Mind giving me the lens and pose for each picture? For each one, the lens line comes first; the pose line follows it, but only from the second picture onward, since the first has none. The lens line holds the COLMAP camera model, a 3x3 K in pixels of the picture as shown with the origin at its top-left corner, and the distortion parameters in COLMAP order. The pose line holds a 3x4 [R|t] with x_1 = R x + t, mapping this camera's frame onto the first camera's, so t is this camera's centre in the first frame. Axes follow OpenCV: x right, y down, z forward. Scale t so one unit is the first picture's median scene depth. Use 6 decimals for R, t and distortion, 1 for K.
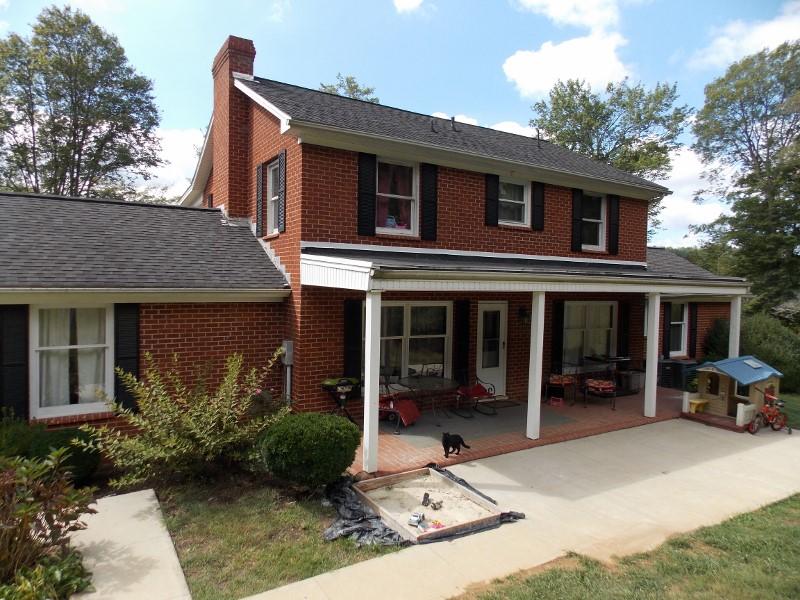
lens RADIAL K [[533.7, 0, 398.2], [0, 533.7, 301.8], [0, 0, 1]] dist [0.008017, -0.006598]
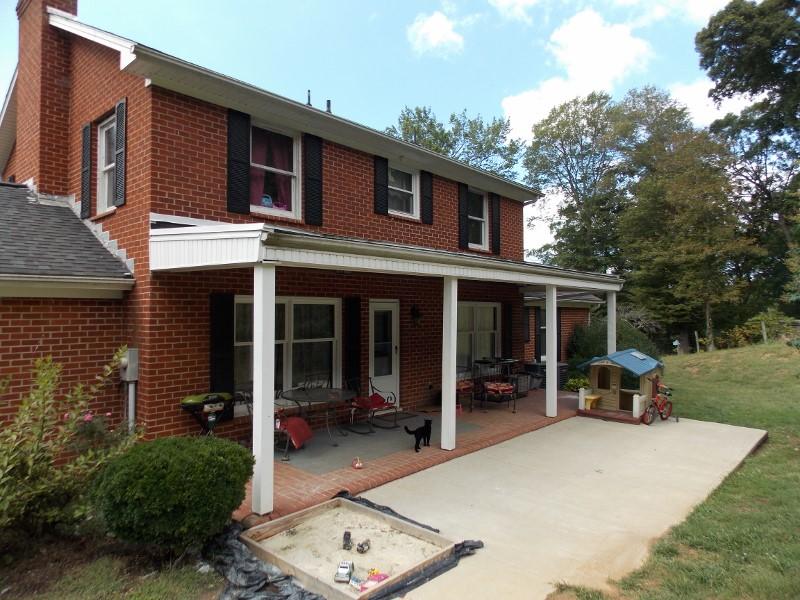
lens RADIAL K [[533.7, 0, 403.1], [0, 533.7, 297.0], [0, 0, 1]] dist [0.008017, -0.006598]
pose [[0.957198, -0.012793, 0.289150, -0.058037], [0.030482, 0.997923, -0.056754, 0.055344], [-0.287823, 0.063138, 0.955600, 0.177104]]
